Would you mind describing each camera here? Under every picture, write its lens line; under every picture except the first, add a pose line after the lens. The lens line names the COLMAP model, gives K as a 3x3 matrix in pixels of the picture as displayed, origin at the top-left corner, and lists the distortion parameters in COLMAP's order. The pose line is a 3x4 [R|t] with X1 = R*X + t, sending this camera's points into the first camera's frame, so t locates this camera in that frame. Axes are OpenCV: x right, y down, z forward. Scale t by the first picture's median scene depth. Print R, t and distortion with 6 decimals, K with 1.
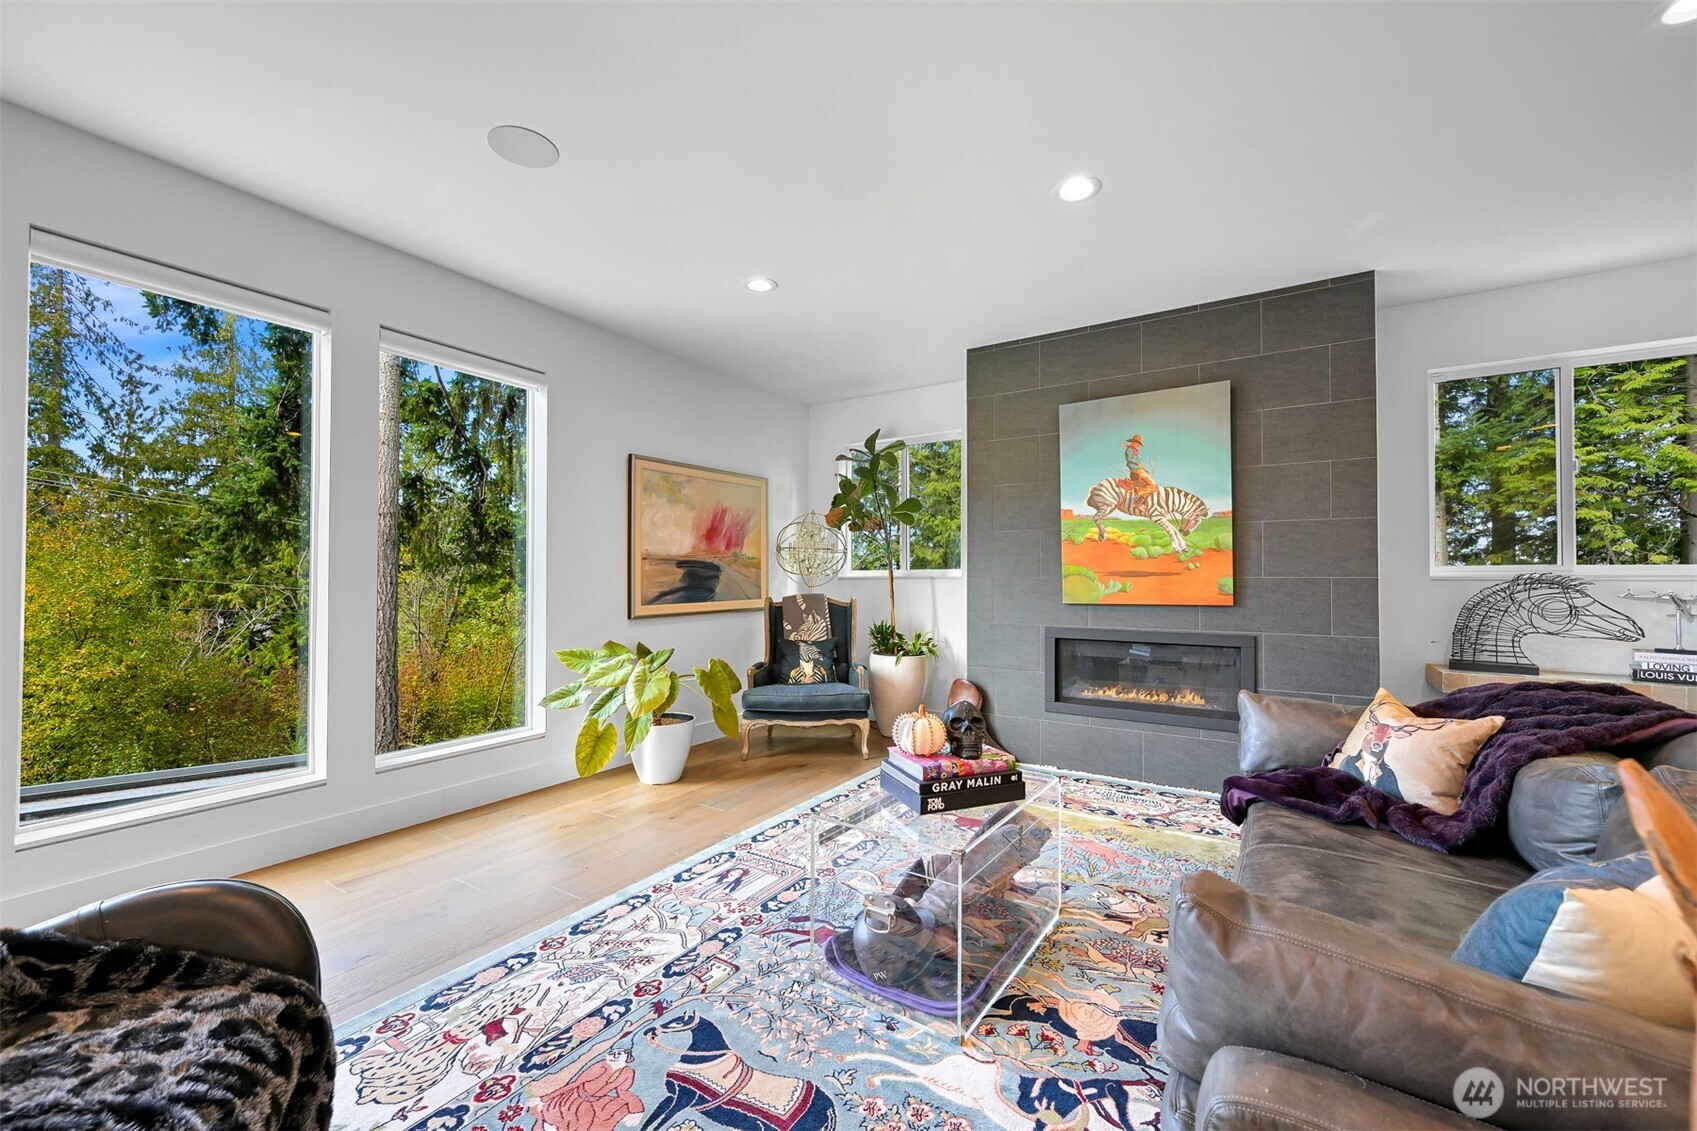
lens RADIAL K [[679.2, 0, 849.5], [0, 679.2, 570.5], [0, 0, 1]] dist [-0.001856, -0.000122]
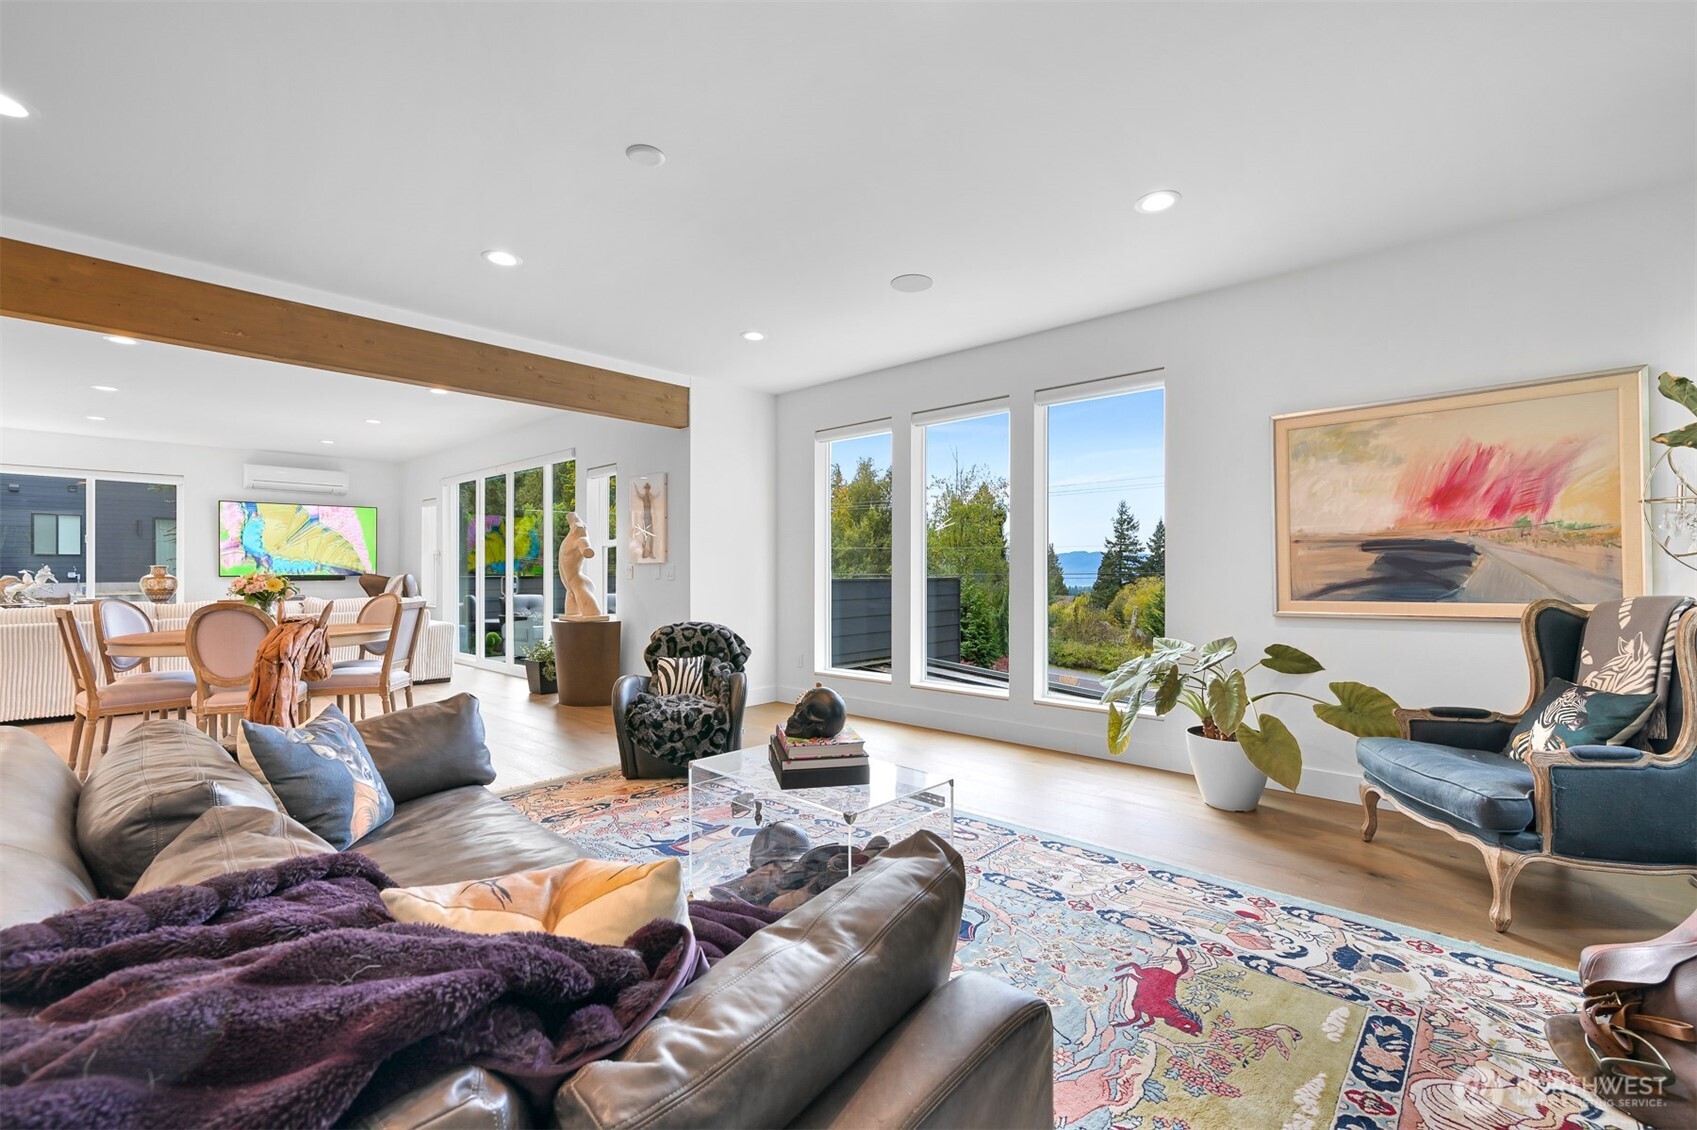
lens RADIAL K [[734.9, 0, 848.5], [0, 734.9, 565.0], [0, 0, 1]] dist [0.002000, 0.000148]
pose [[-0.183141, -0.009797, -0.983038, 0.604888], [0.012185, 0.999851, -0.012235, 0.013437], [0.983011, -0.014219, -0.182994, 0.605694]]
